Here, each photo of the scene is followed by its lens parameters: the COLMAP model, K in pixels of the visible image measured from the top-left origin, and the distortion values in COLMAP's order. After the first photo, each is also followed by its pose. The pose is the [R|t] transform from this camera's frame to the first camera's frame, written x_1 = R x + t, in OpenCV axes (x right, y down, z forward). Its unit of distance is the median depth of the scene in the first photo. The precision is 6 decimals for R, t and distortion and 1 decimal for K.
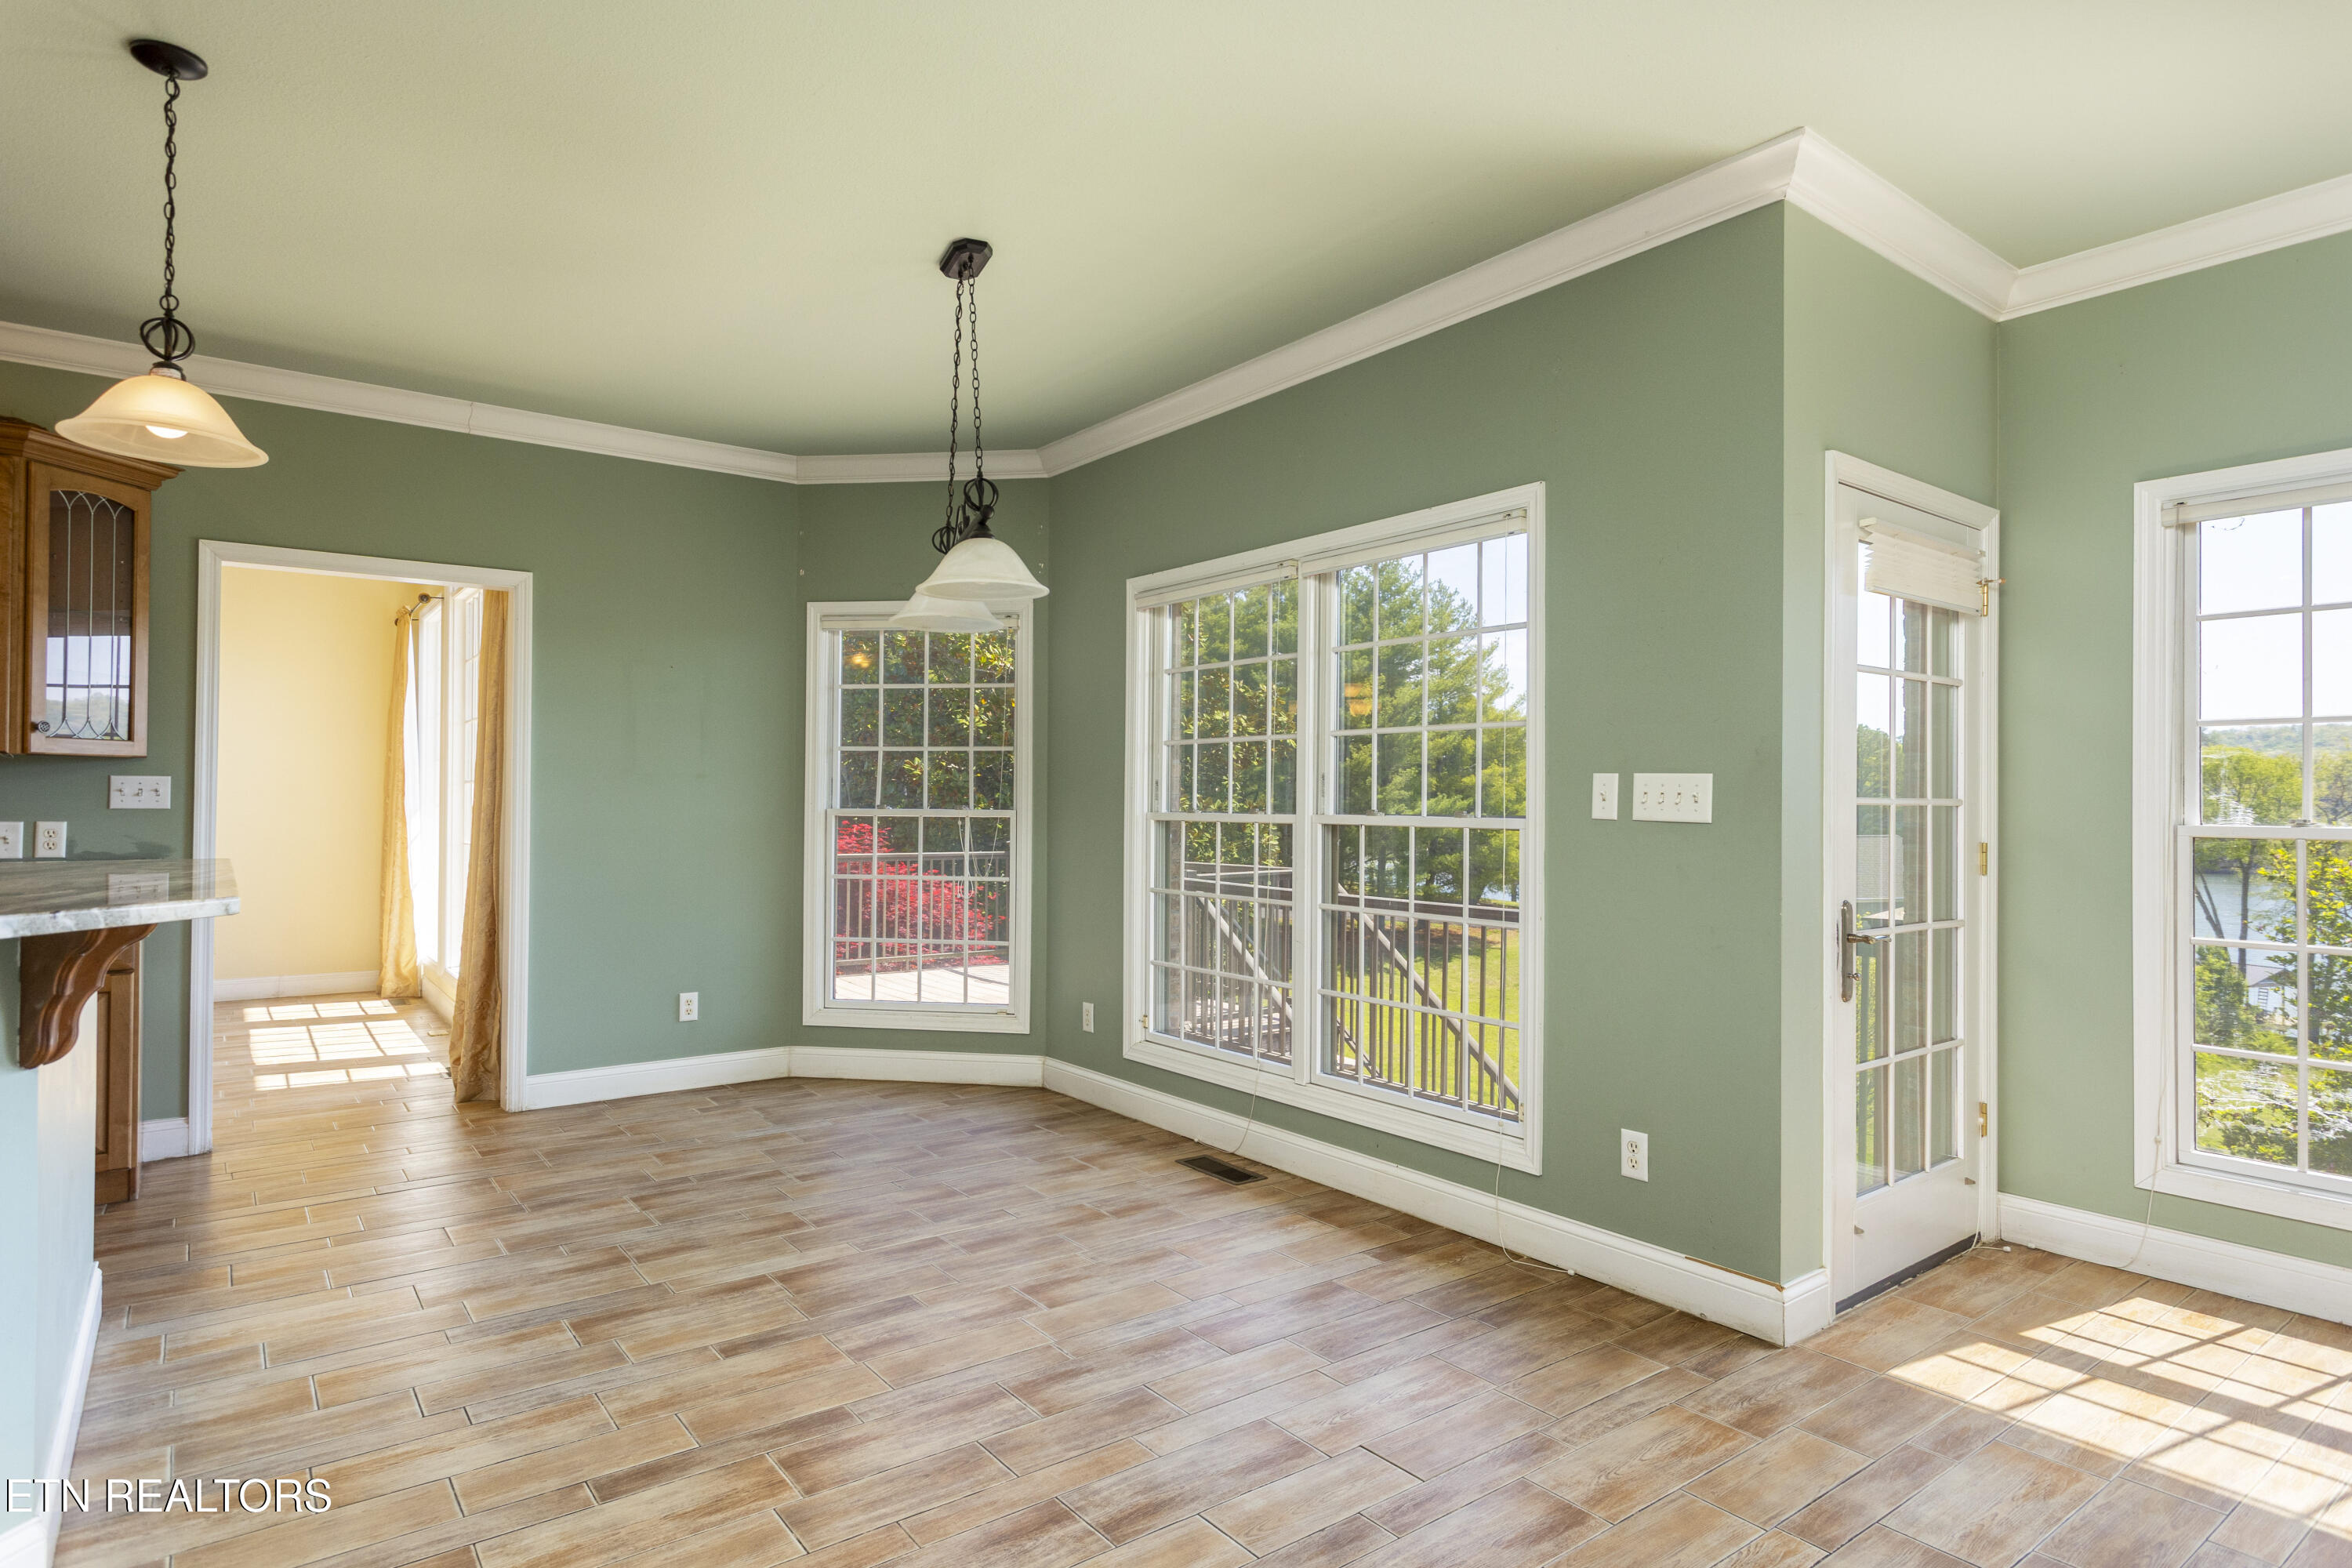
lens RADIAL K [[1300.4, 0, 1171.7], [0, 1300.4, 789.4], [0, 0, 1]] dist [-0.006545, -0.000677]
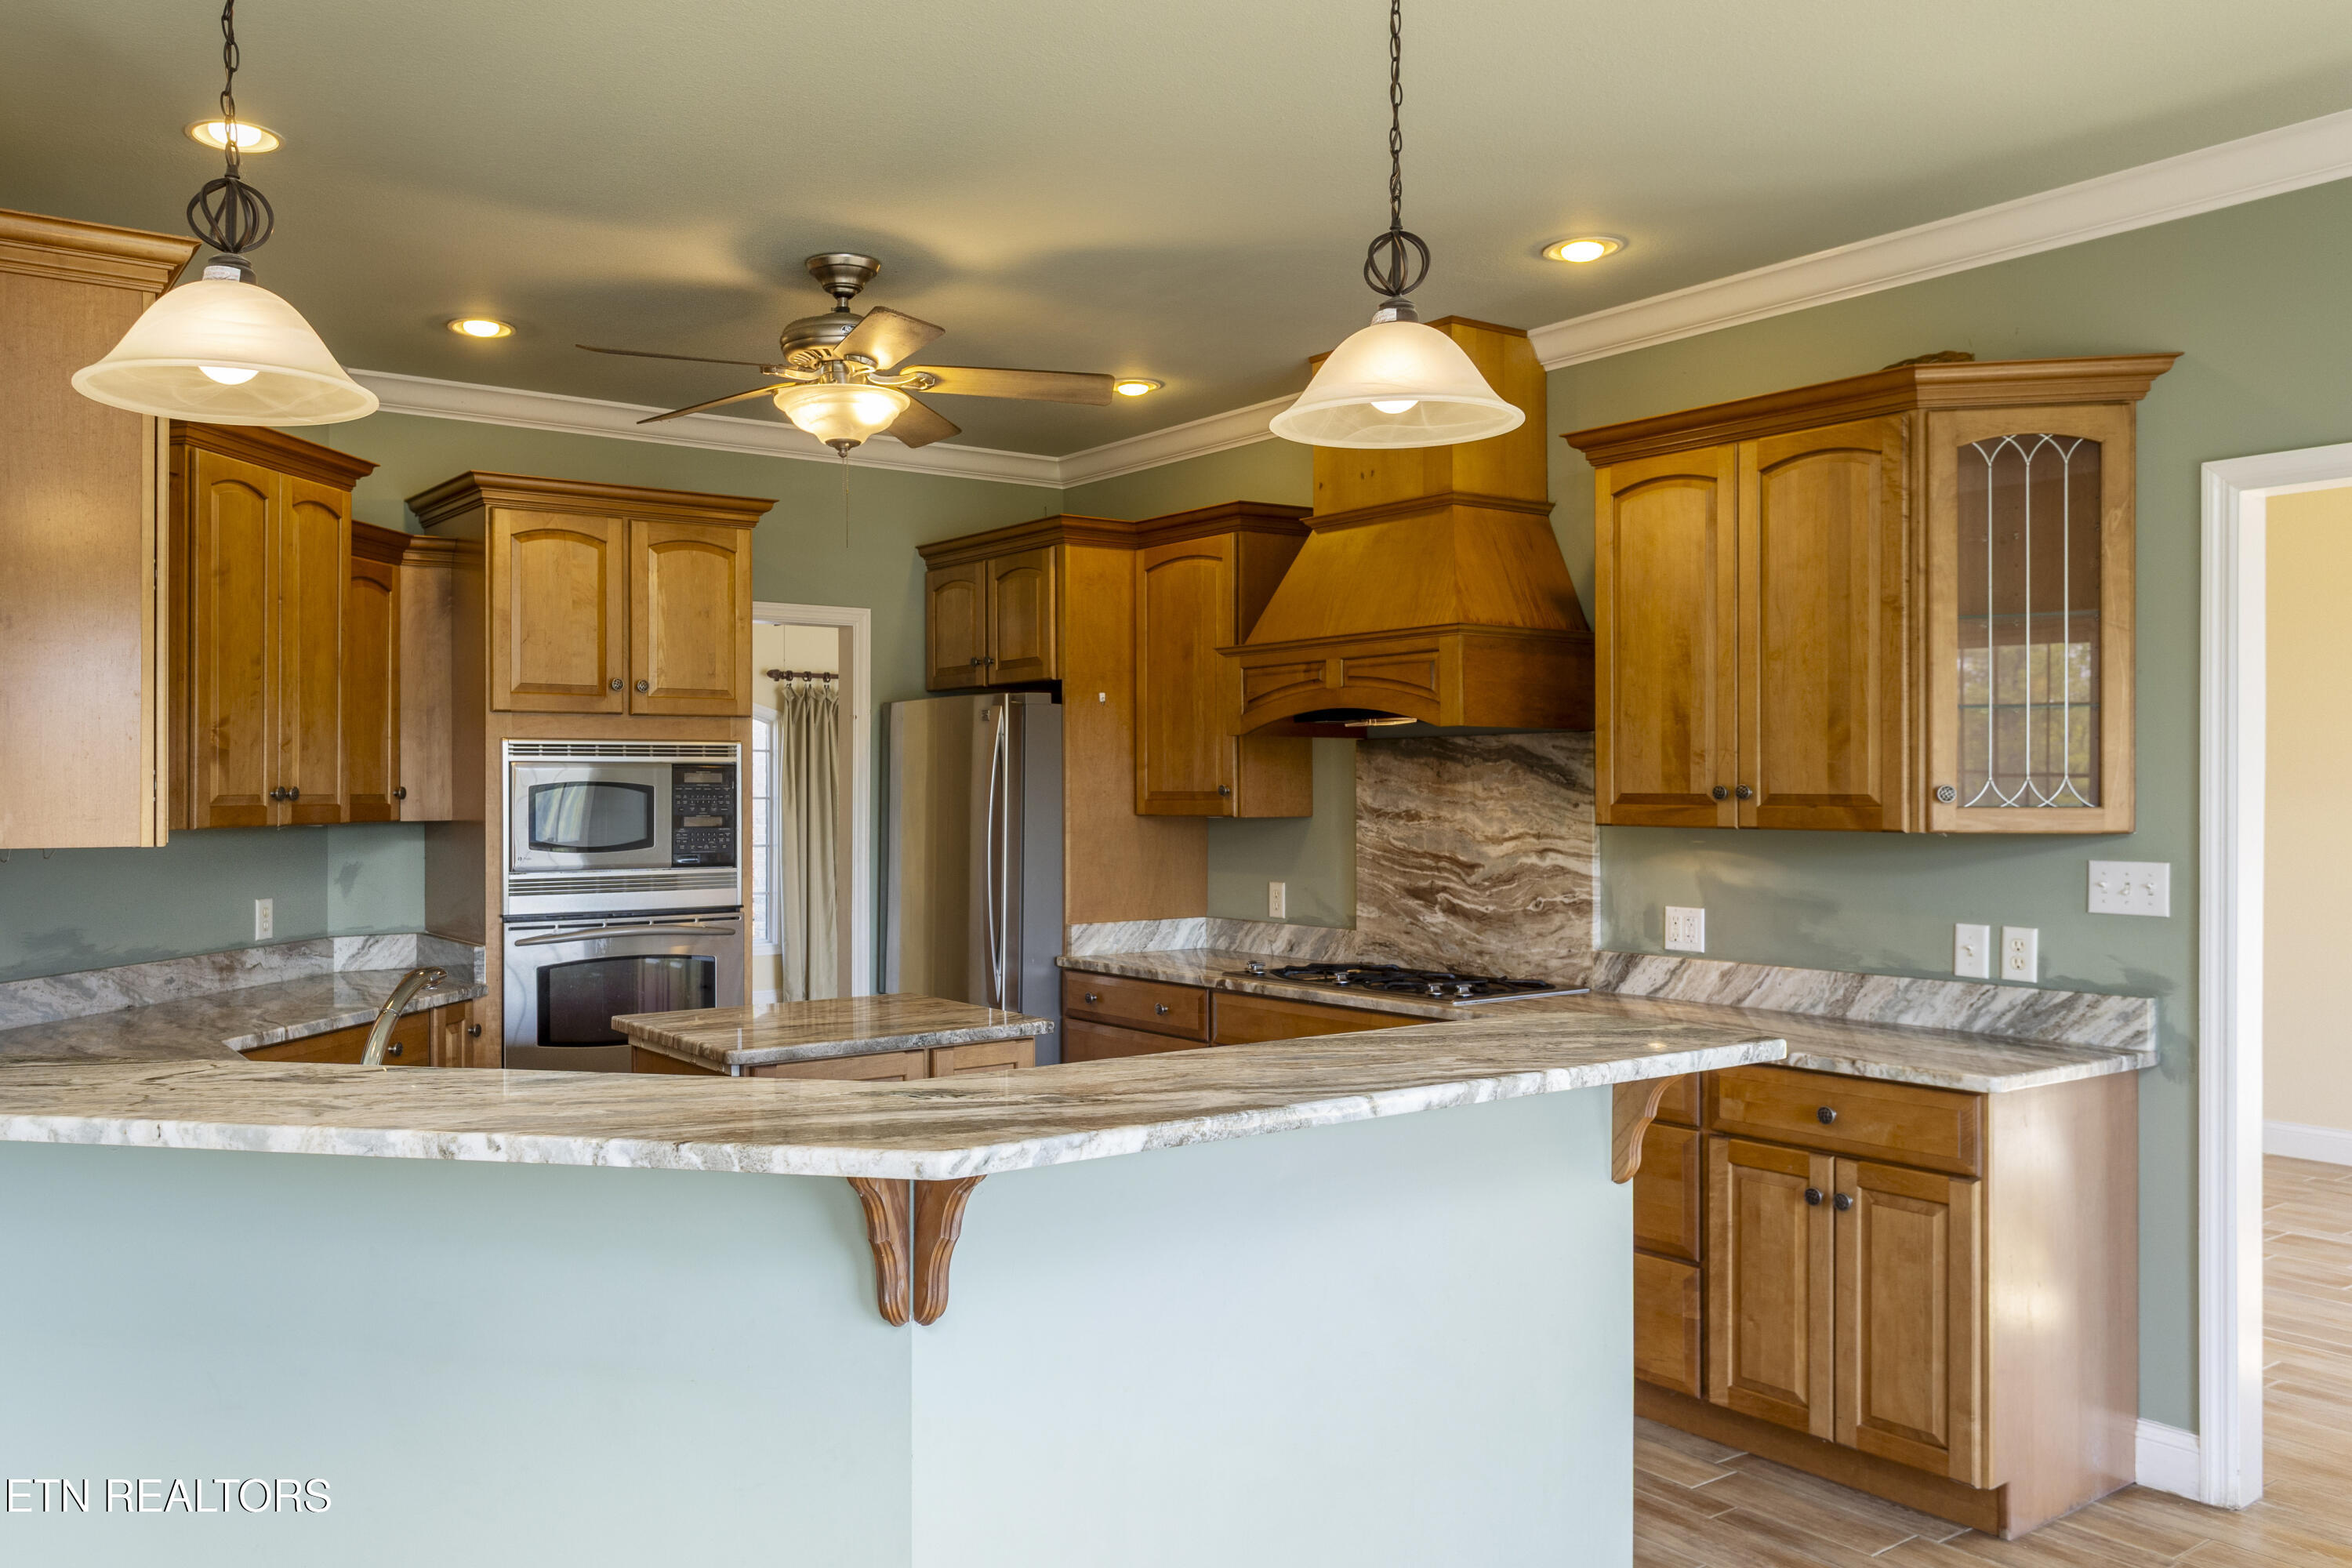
lens RADIAL K [[1767.7, 0, 1174.9], [0, 1767.7, 776.9], [0, 0, 1]] dist [-0.006494, -0.003789]
pose [[-0.060846, -0.009294, -0.998104, 0.079888], [0.012577, 0.999870, -0.010077, -0.048073], [0.998068, -0.013166, -0.060721, 0.585441]]
